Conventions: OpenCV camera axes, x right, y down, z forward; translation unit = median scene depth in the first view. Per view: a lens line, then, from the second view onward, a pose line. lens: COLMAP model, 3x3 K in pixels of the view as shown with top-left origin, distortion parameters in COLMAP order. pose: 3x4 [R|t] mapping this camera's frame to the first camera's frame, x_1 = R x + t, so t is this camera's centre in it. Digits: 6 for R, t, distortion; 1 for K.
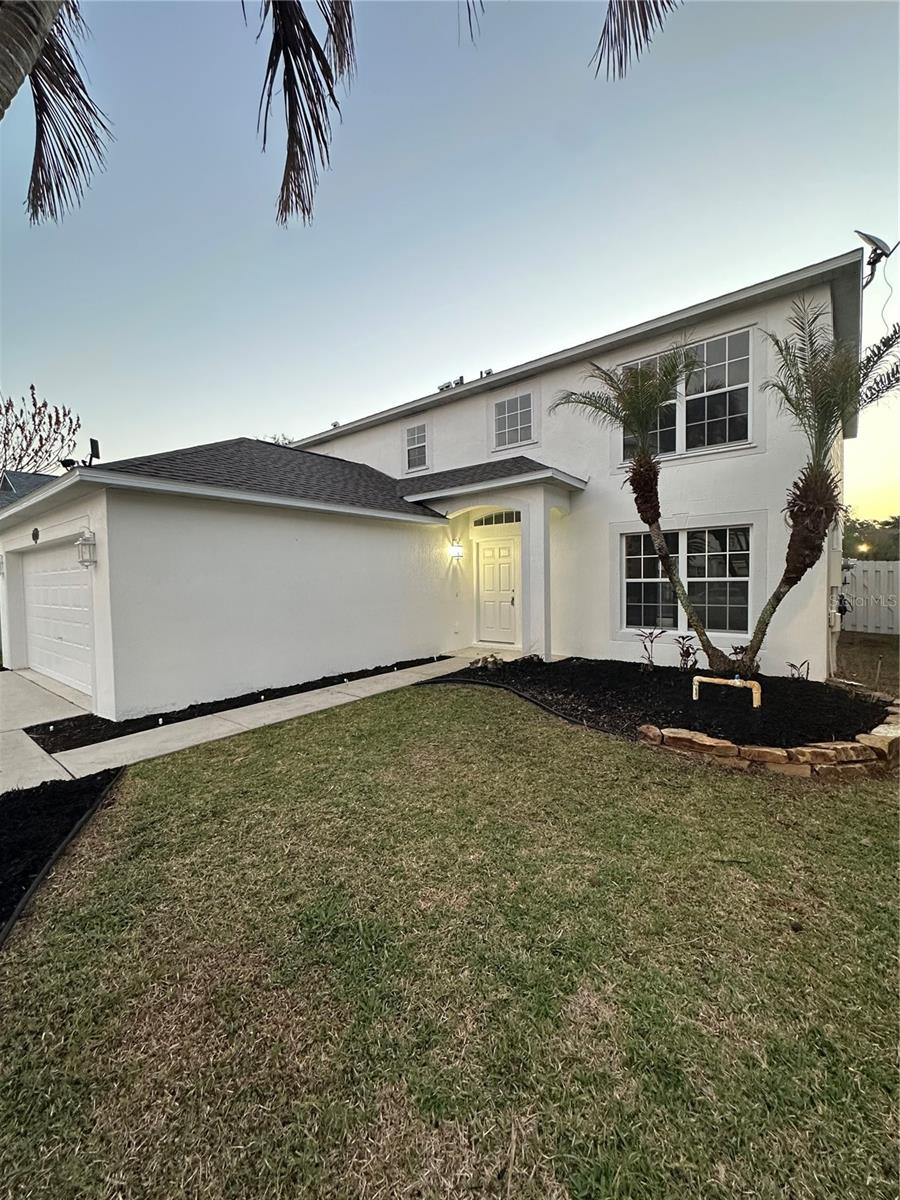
lens RADIAL K [[475.4, 0, 476.5], [0, 475.4, 605.8], [0, 0, 1]] dist [-0.003311, 0.000865]
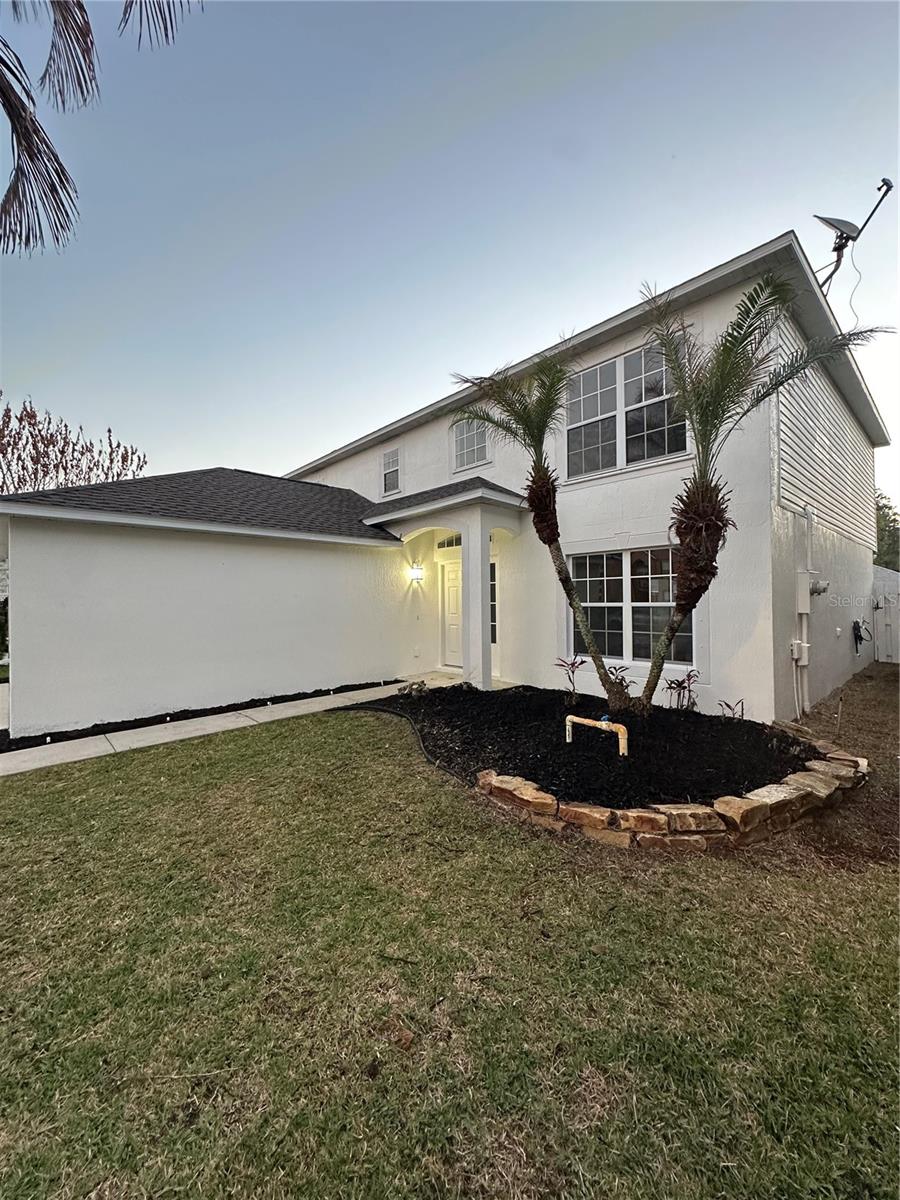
lens RADIAL K [[475.4, 0, 431.5], [0, 475.4, 606.5], [0, 0, 1]] dist [-0.003311, 0.000865]
pose [[0.991282, 0.005728, -0.131633, 0.338281], [-0.011537, 0.998991, -0.043412, -0.013110], [0.131252, 0.044552, 0.990347, 0.087247]]
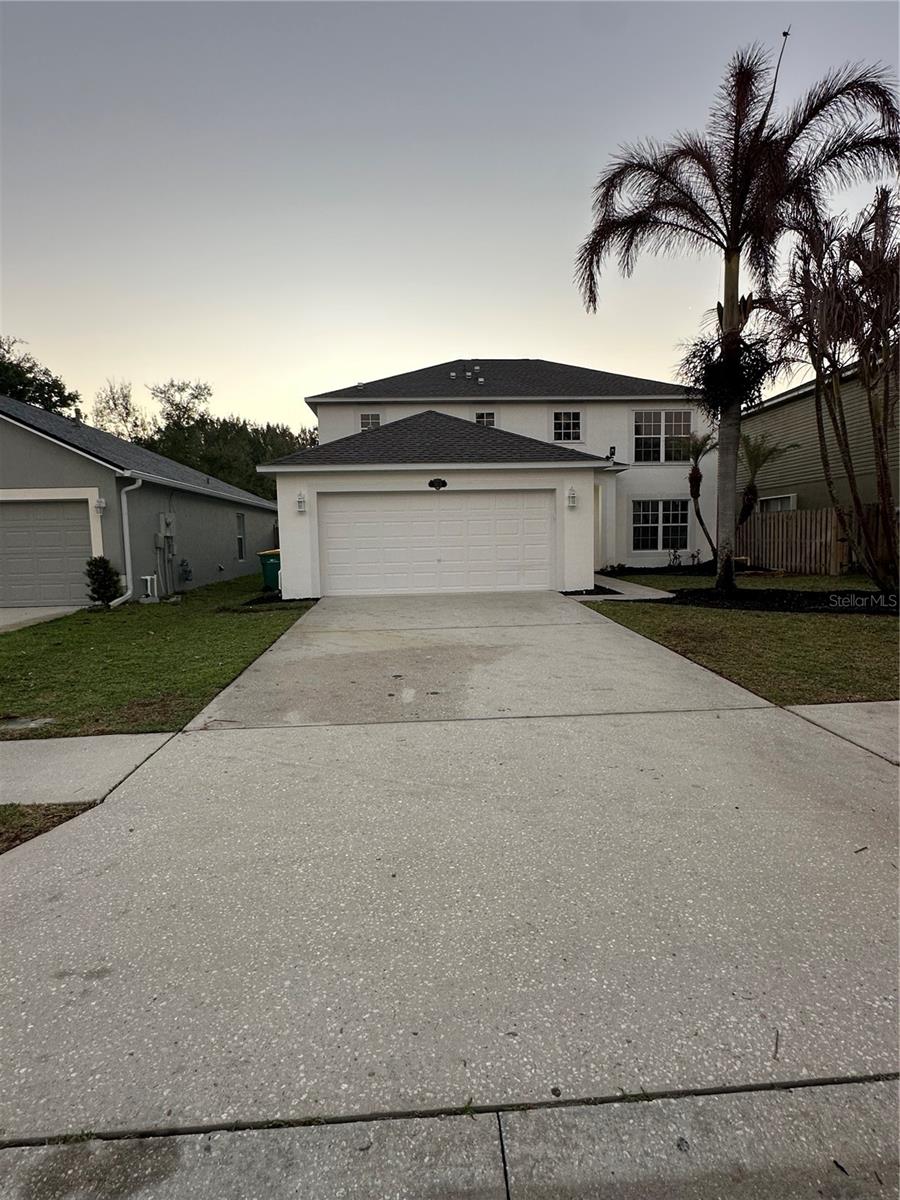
lens RADIAL K [[615.5, 0, 450.6], [0, 615.5, 598.3], [0, 0, 1]] dist [-0.004829, 0.001582]
pose [[0.746226, -0.062853, 0.662719, -3.763841], [0.044931, 0.998018, 0.044061, 0.192157], [-0.664174, -0.003103, 0.747571, -0.686055]]
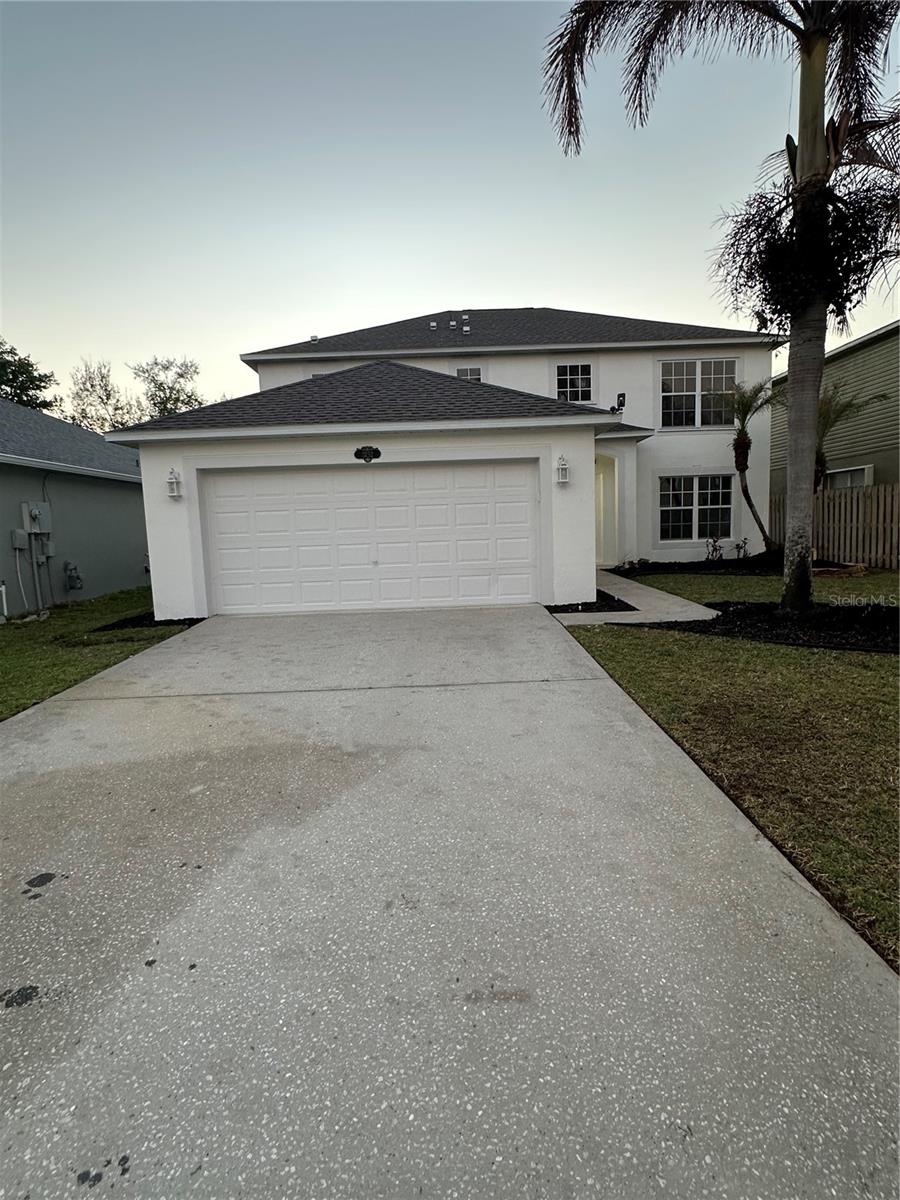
lens RADIAL K [[615.5, 0, 451.4], [0, 615.5, 598.9], [0, 0, 1]] dist [-0.004829, 0.001582]
pose [[0.780093, -0.084664, 0.619908, -2.852932], [0.056814, 0.996294, 0.064575, 0.134385], [-0.623078, -0.015155, 0.782013, -0.194280]]
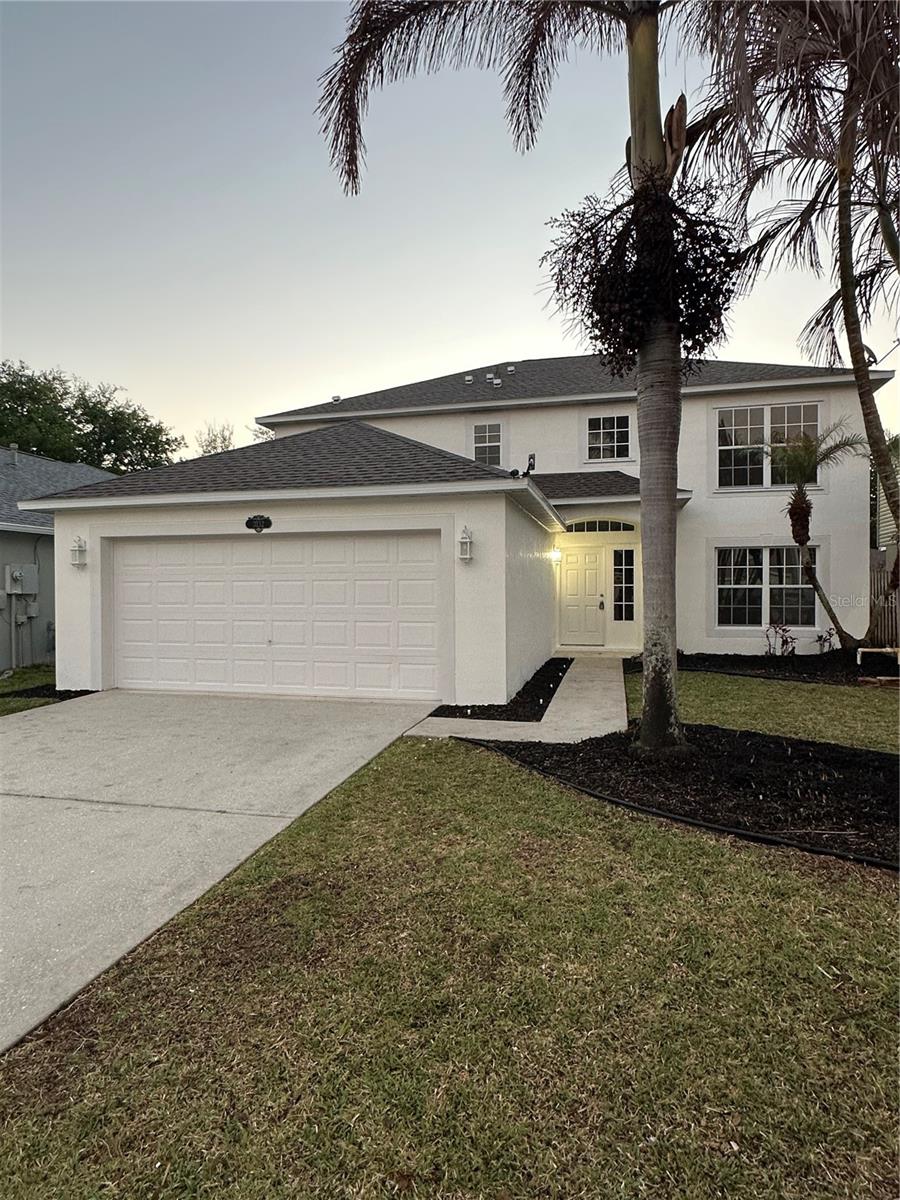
lens RADIAL K [[673.7, 0, 452.5], [0, 673.7, 600.3], [0, 0, 1]] dist [-0.004763, 0.001297]
pose [[0.913638, 0.007999, 0.406450, -1.985321], [0.009915, 0.999071, -0.041949, 0.092431], [-0.406408, 0.042356, 0.912709, -0.538895]]
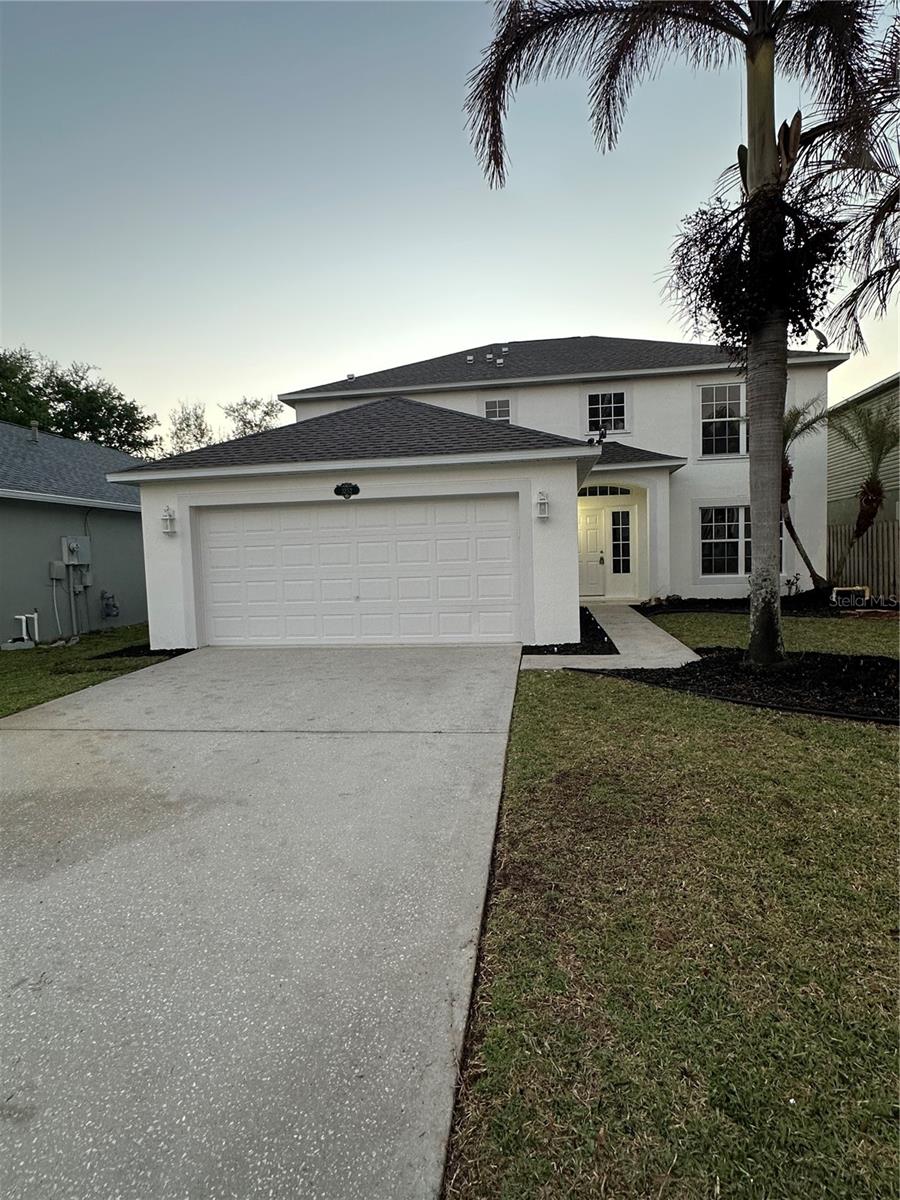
lens RADIAL K [[615.5, 0, 453.9], [0, 615.5, 599.9], [0, 0, 1]] dist [-0.004829, 0.001582]
pose [[0.865981, -0.045277, 0.498022, -2.463928], [0.043820, 0.998932, 0.014620, 0.121612], [-0.498153, 0.009163, 0.867041, -0.392171]]
